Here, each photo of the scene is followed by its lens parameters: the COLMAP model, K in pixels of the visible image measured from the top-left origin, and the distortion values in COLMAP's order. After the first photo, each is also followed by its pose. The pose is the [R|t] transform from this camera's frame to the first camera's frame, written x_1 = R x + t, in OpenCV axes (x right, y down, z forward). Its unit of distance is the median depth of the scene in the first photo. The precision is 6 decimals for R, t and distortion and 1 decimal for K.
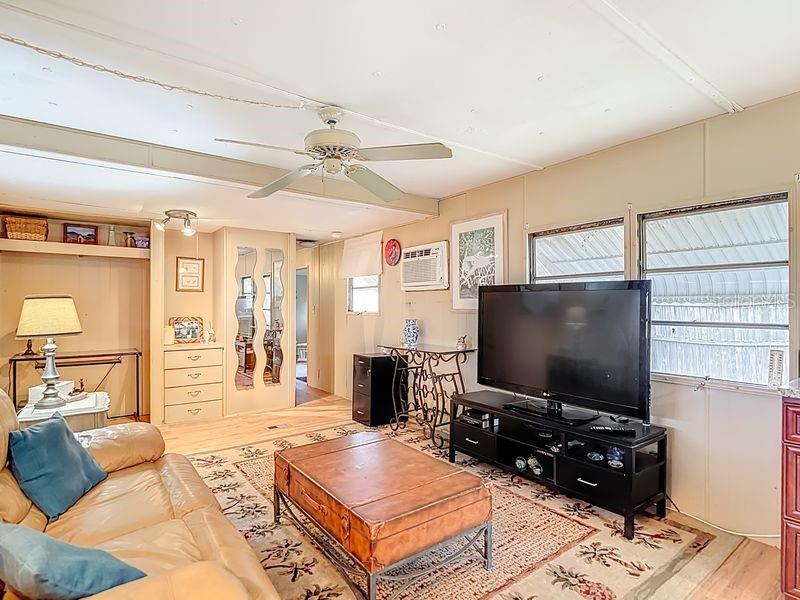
lens RADIAL K [[421.8, 0, 404.2], [0, 421.8, 301.6], [0, 0, 1]] dist [-0.013931, -0.001415]
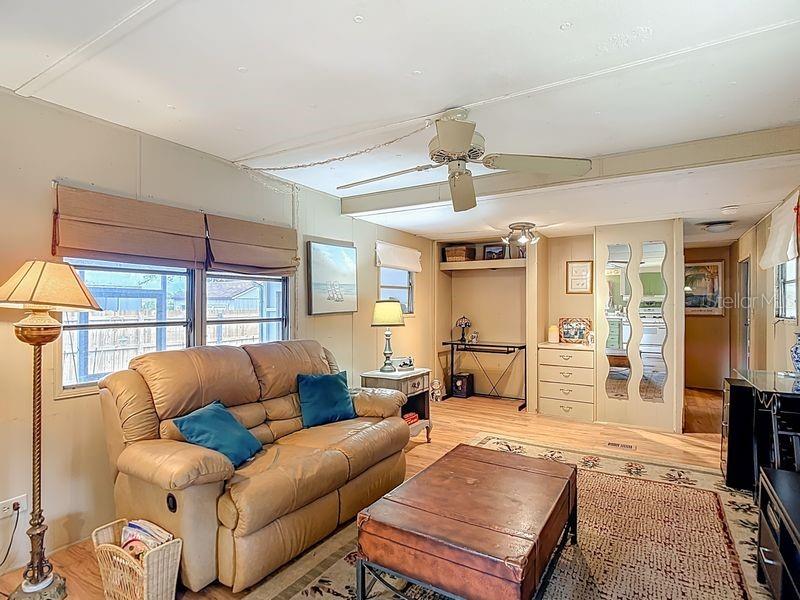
lens RADIAL K [[421.8, 0, 404.2], [0, 421.8, 301.6], [0, 0, 1]] dist [-0.013931, -0.001415]
pose [[0.371891, -0.006016, -0.928257, 0.351931], [0.003097, 0.999981, -0.005240, -0.000970], [0.928271, -0.000926, 0.371903, 0.257063]]
